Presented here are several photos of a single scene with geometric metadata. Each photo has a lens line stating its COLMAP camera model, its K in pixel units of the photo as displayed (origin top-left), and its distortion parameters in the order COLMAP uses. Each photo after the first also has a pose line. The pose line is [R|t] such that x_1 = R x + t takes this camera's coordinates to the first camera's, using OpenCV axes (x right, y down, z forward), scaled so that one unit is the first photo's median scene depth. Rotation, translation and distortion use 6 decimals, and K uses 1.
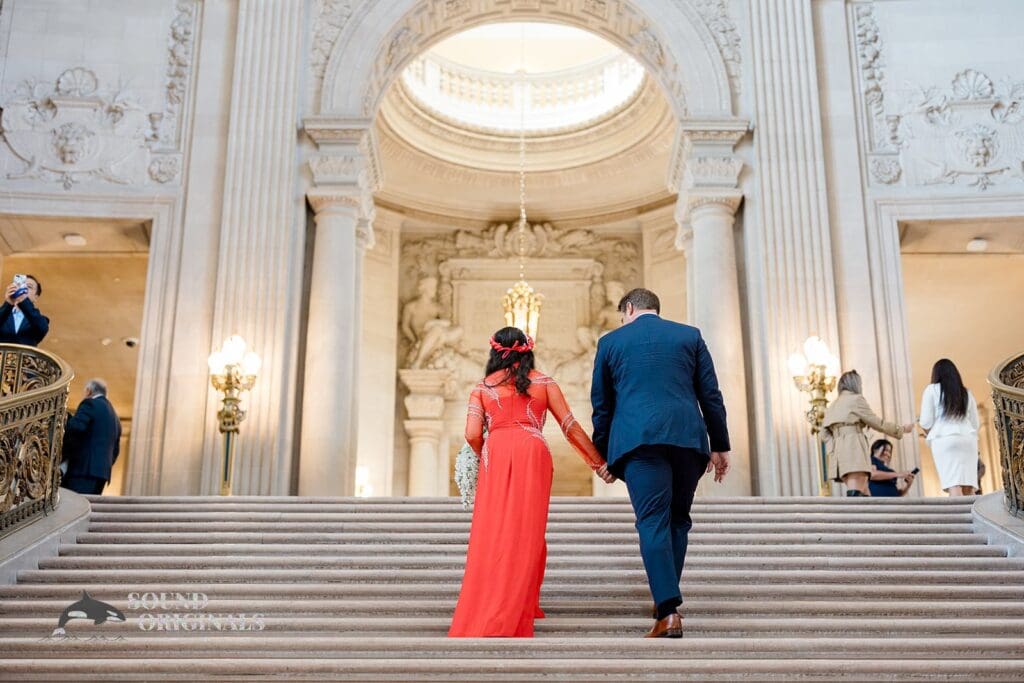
lens RADIAL K [[1475.4, 0, 522.3], [0, 1475.4, 344.6], [0, 0, 1]] dist [0.012328, 0.000000]
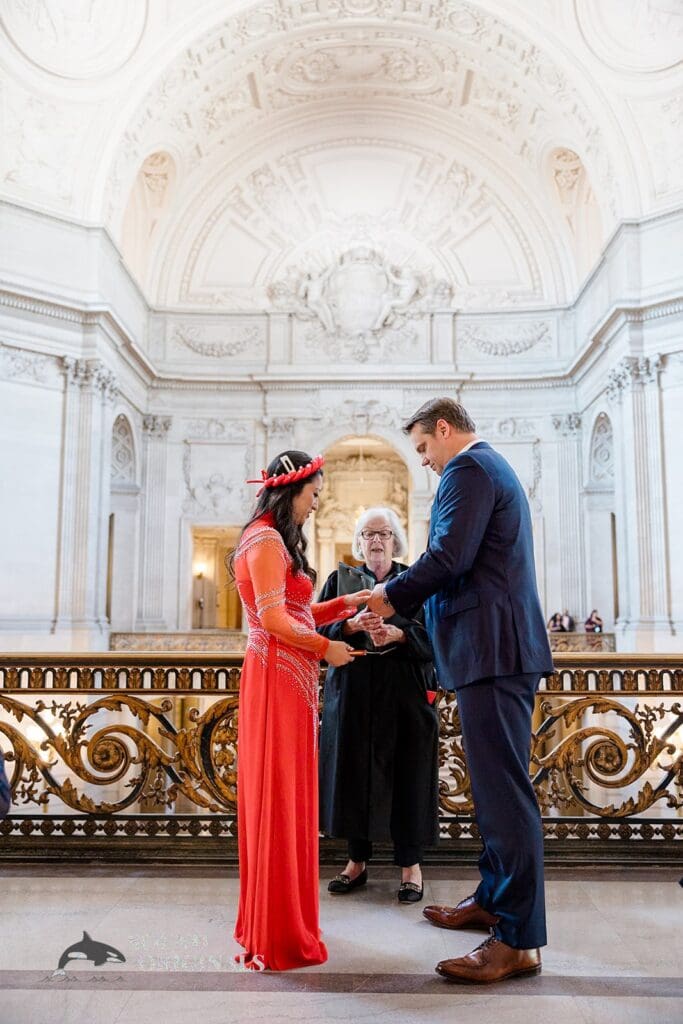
lens RADIAL K [[936.8, 0, 340.7], [0, 936.8, 507.6], [0, 0, 1]] dist [-0.024025, 0.000000]
pose [[0.999592, -0.000952, -0.028548, 0.014974], [0.007742, 0.971066, 0.238686, -0.581954], [0.027494, -0.238809, 0.970677, -0.909263]]
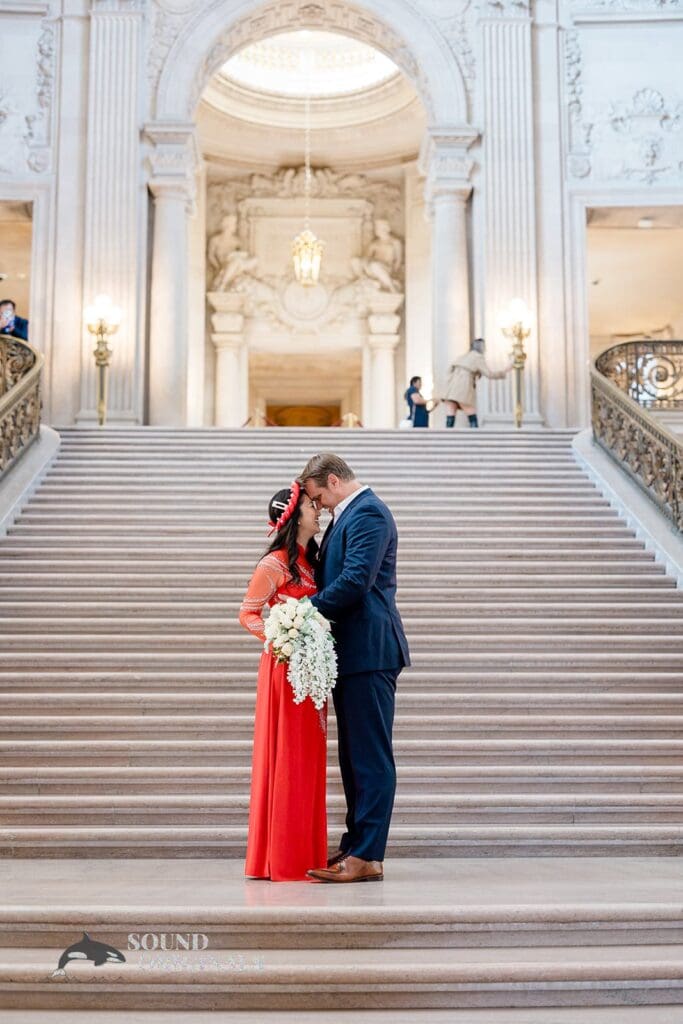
lens RADIAL K [[1475.4, 0, 343.6], [0, 1475.4, 515.0], [0, 0, 1]] dist [0.012328, 0.000000]
pose [[0.999549, 0.003121, 0.029877, -0.007562], [-0.009242, 0.978294, 0.207016, -0.083187], [-0.028583, -0.207199, 0.977881, -0.366642]]
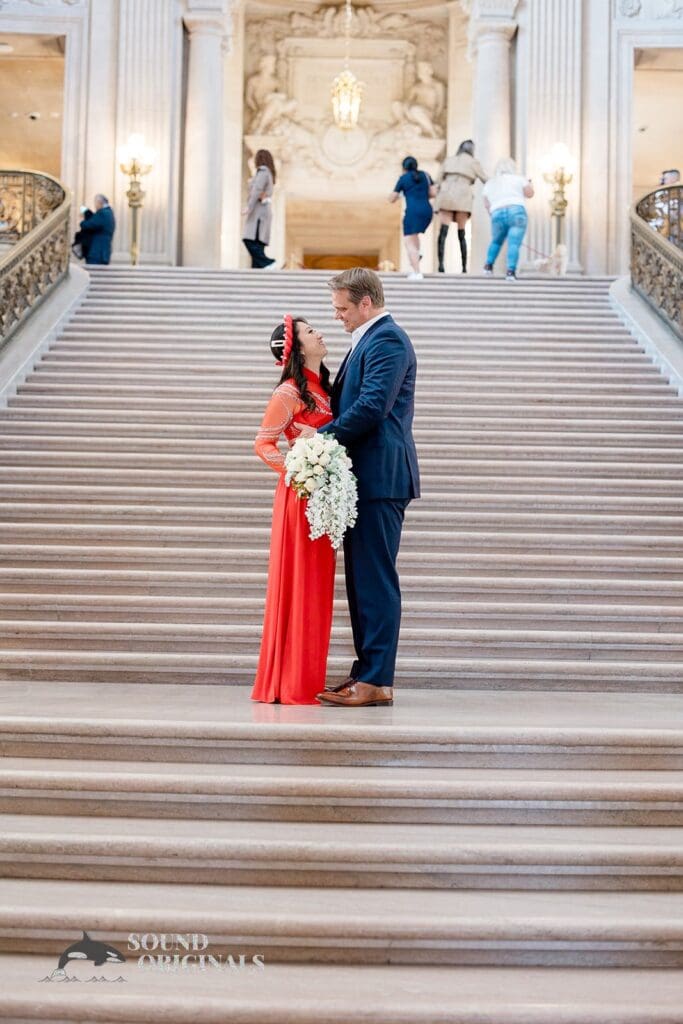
lens RADIAL K [[1475.4, 0, 341.5], [0, 1475.4, 510.8], [0, 0, 1]] dist [0.012328, 0.000000]
pose [[0.999800, 0.019727, 0.003400, -0.001930], [-0.019844, 0.954379, 0.297937, -0.074884], [0.002632, -0.297944, 0.954580, -0.363924]]
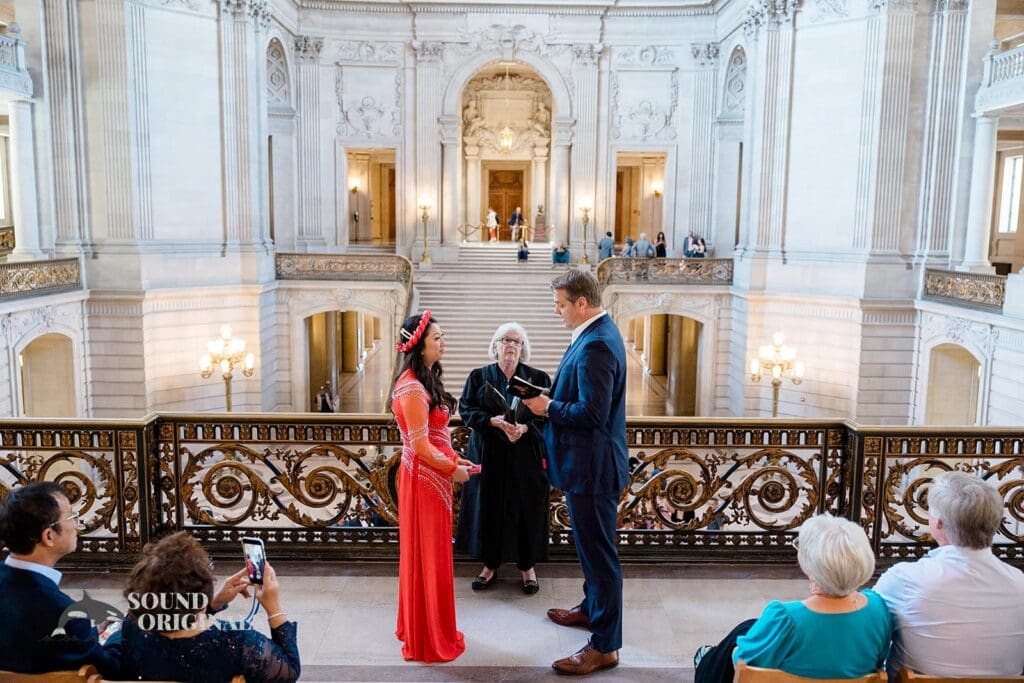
lens RADIAL K [[881.9, 0, 514.4], [0, 881.9, 348.2], [0, 0, 1]] dist [-0.033745, 0.012879]
pose [[0.999891, 0.013515, 0.005979, 0.013989], [-0.014709, 0.870848, 0.491332, -0.654105], [0.001434, -0.491367, 0.870952, -0.936574]]
